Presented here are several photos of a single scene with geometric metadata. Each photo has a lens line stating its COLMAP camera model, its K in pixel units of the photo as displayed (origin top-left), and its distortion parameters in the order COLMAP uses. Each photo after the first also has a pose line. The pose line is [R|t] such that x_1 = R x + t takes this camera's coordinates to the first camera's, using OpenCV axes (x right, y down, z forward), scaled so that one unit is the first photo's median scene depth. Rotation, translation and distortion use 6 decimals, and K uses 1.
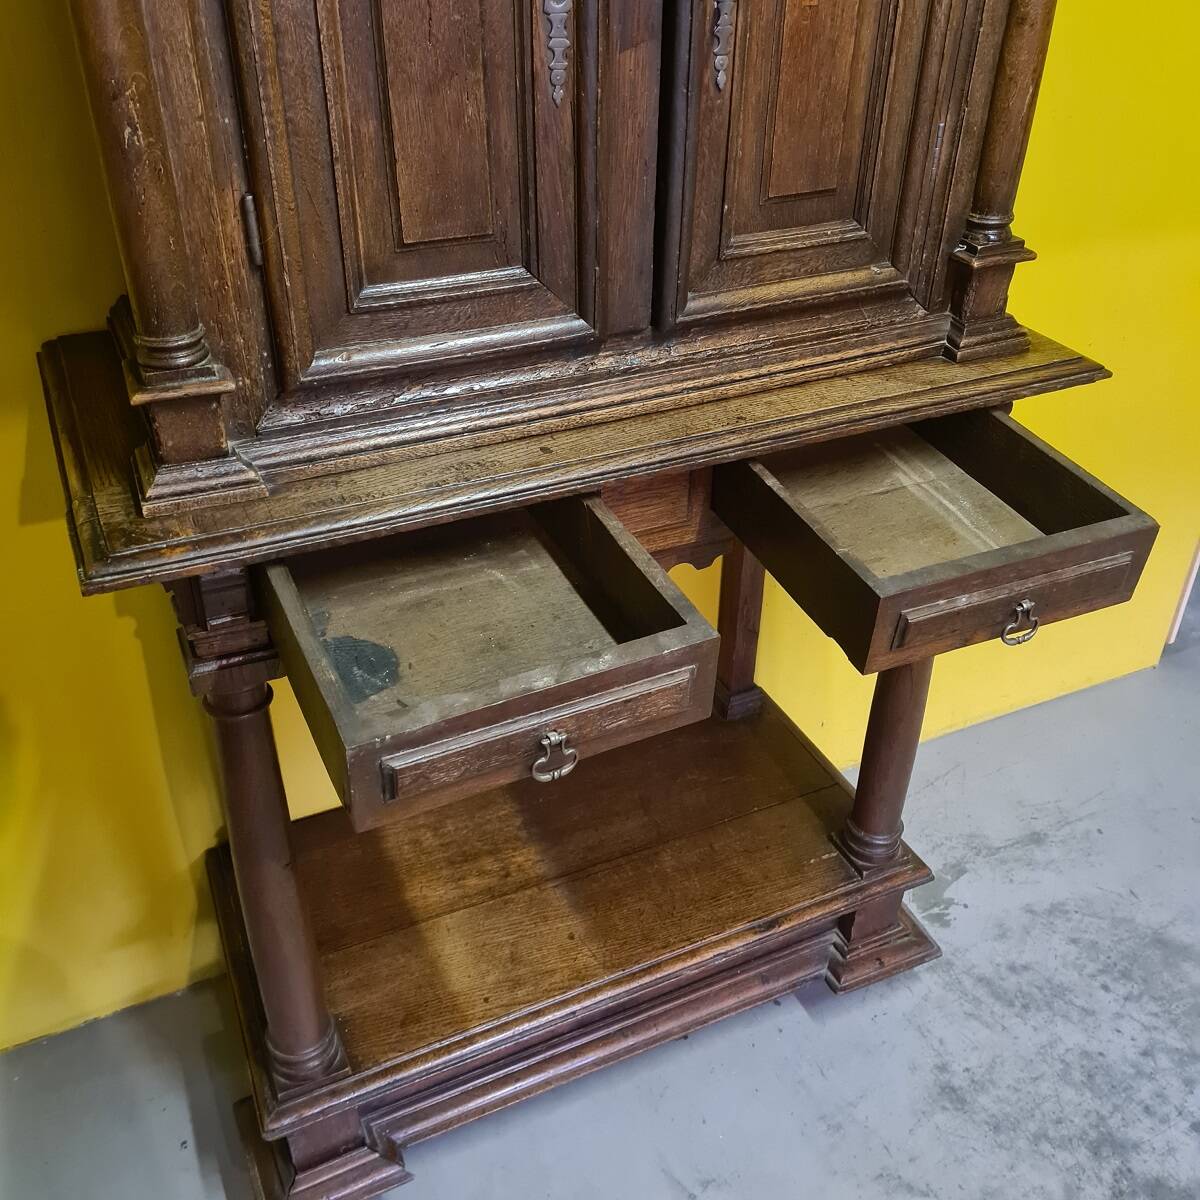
lens RADIAL K [[1204.2, 0, 592.5], [0, 1204.2, 577.5], [0, 0, 1]] dist [0.043259, 0.000000]
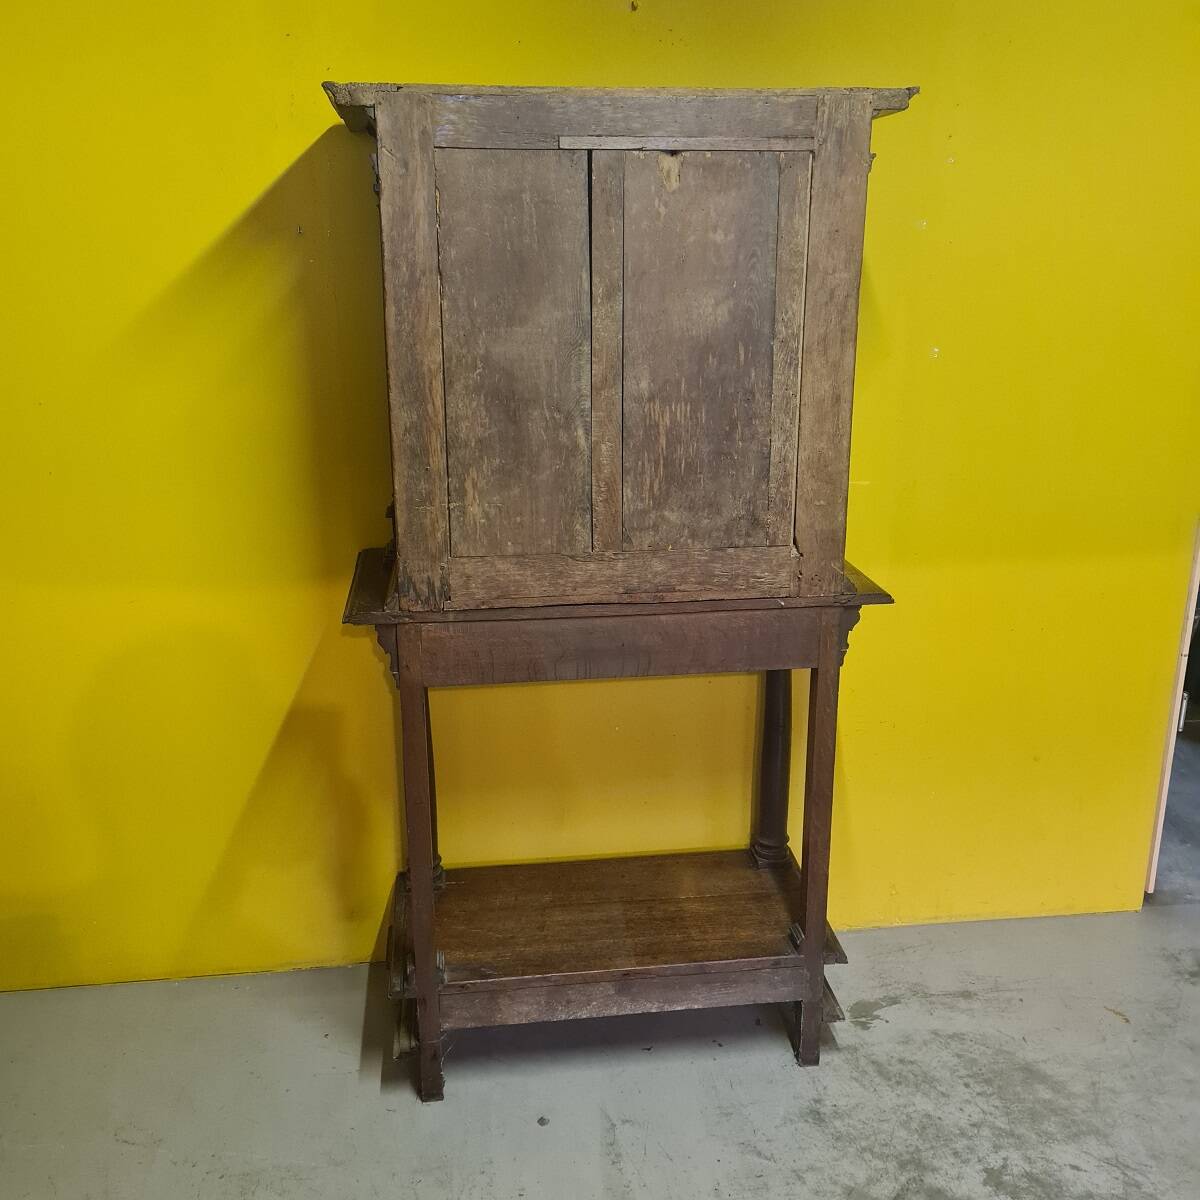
lens RADIAL K [[1204.2, 0, 597.0], [0, 1204.2, 599.8], [0, 0, 1]] dist [0.043259, 0.000000]
pose [[0.950880, 0.082054, -0.298486, 0.496593], [-0.160117, 0.955595, -0.247388, 0.283587], [0.264932, 0.283029, 0.921795, -0.624186]]
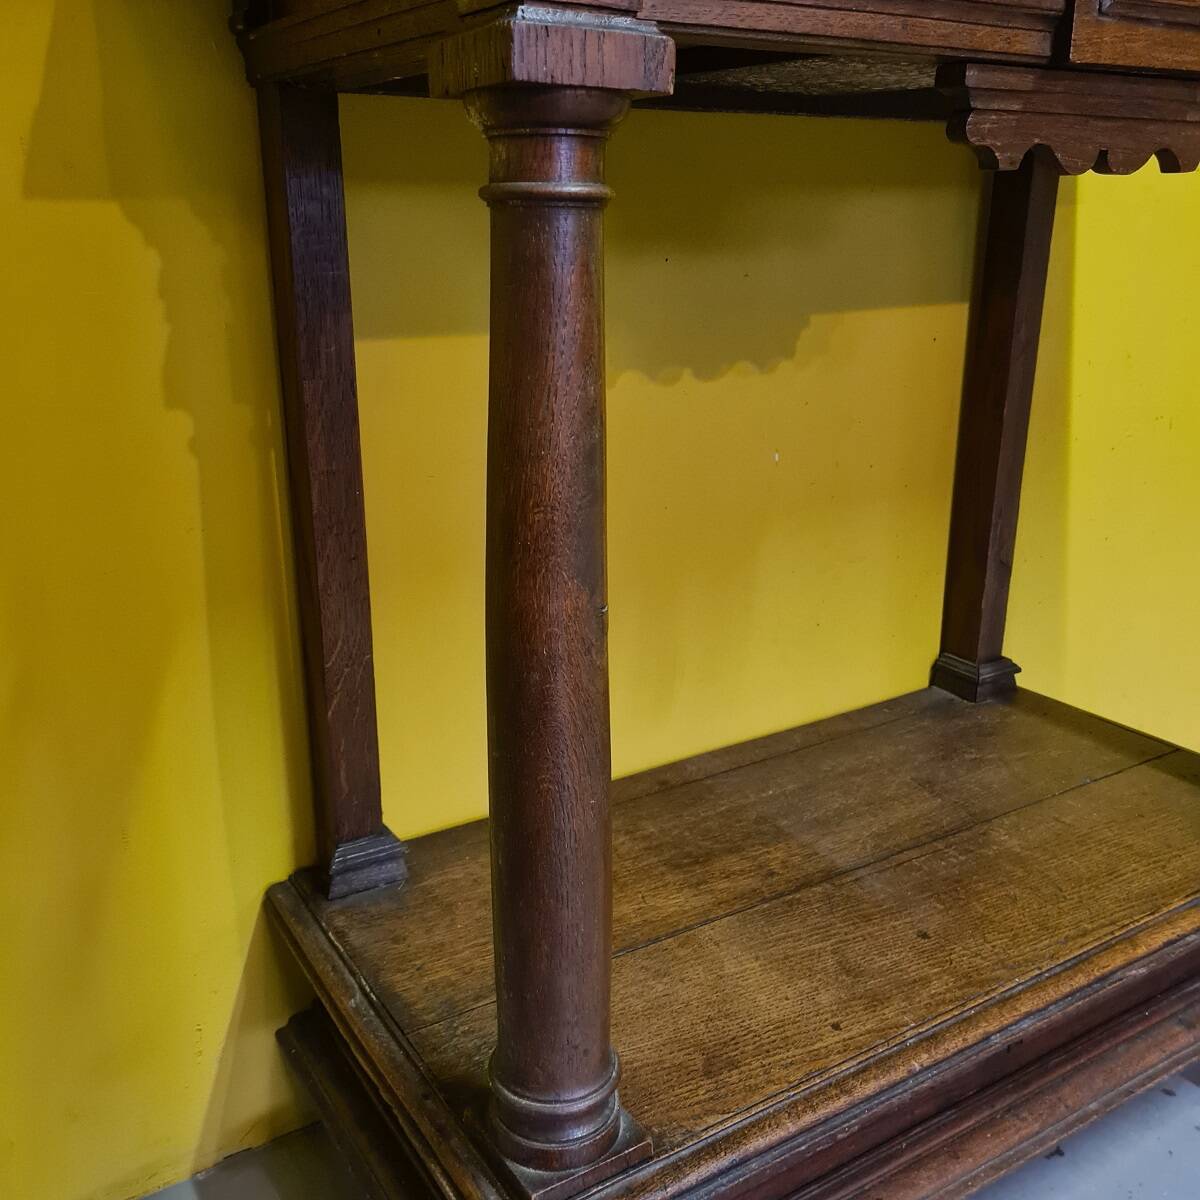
lens RADIAL K [[1204.2, 0, 576.0], [0, 1204.2, 612.2], [0, 0, 1]] dist [0.043259, 0.000000]
pose [[0.991283, -0.051401, 0.121312, -0.275401], [0.081548, 0.962561, -0.258509, 0.311484], [-0.103482, 0.266149, 0.958361, 0.441473]]
